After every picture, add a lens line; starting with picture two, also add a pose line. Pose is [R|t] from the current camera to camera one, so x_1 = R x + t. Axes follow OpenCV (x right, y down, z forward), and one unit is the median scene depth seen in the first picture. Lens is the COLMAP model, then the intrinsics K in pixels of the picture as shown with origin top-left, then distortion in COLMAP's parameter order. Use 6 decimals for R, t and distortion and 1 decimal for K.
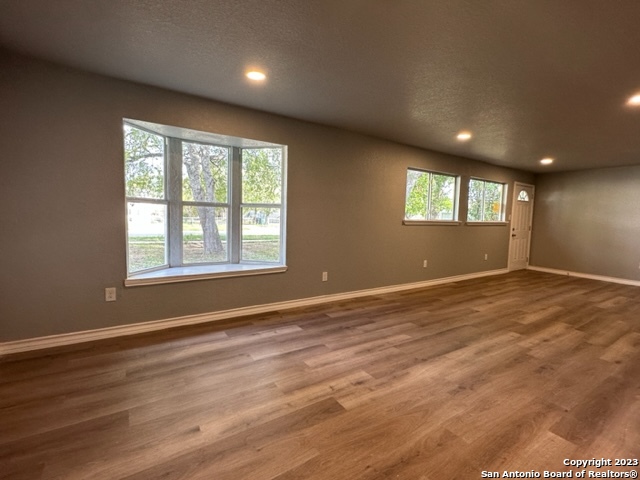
lens RADIAL K [[300.0, 0, 321.1], [0, 300.0, 239.8], [0, 0, 1]] dist [-0.001766, -0.000716]
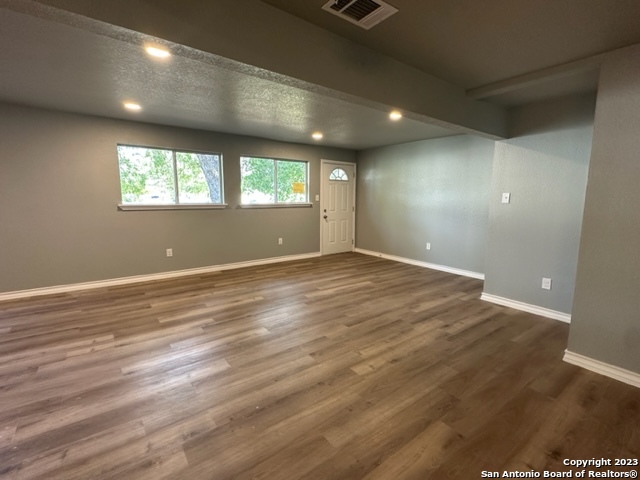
lens RADIAL K [[300.0, 0, 321.2], [0, 300.0, 241.6], [0, 0, 1]] dist [-0.001766, -0.000716]
pose [[0.997702, -0.028873, 0.061299, 1.097708], [0.024600, 0.997289, 0.069348, -0.006576], [-0.063135, -0.067681, 0.995707, 0.105262]]
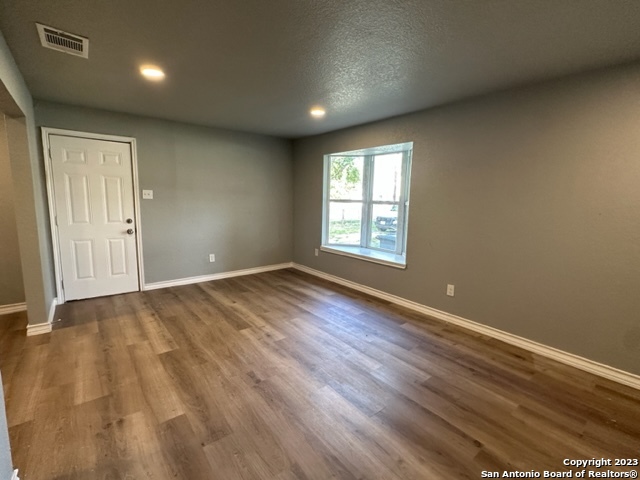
lens RADIAL K [[300.0, 0, 322.1], [0, 300.0, 240.2], [0, 0, 1]] dist [-0.001766, -0.000716]
pose [[0.098725, 0.114482, -0.988508, 0.870480], [-0.100600, 0.989419, 0.104540, -0.069436], [0.990017, 0.089123, 0.109197, 0.635216]]
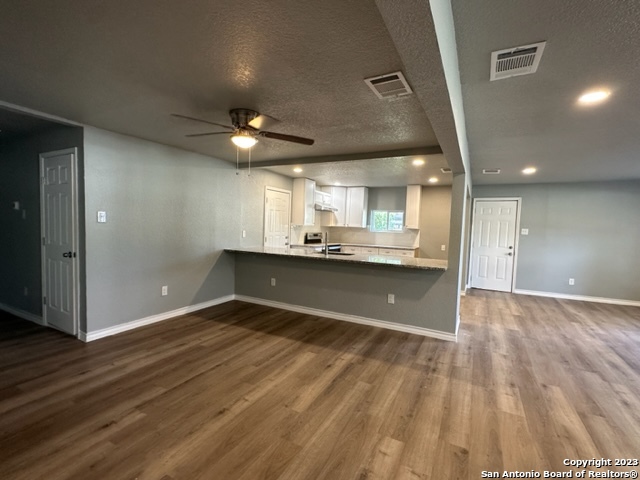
lens RADIAL K [[300.0, 0, 320.3], [0, 300.0, 240.0], [0, 0, 1]] dist [-0.001766, -0.000716]
pose [[-0.873494, -0.031873, -0.485790, 1.585434], [-0.096882, 0.989276, 0.109297, -0.083438], [0.477097, 0.142535, -0.867215, 1.060854]]
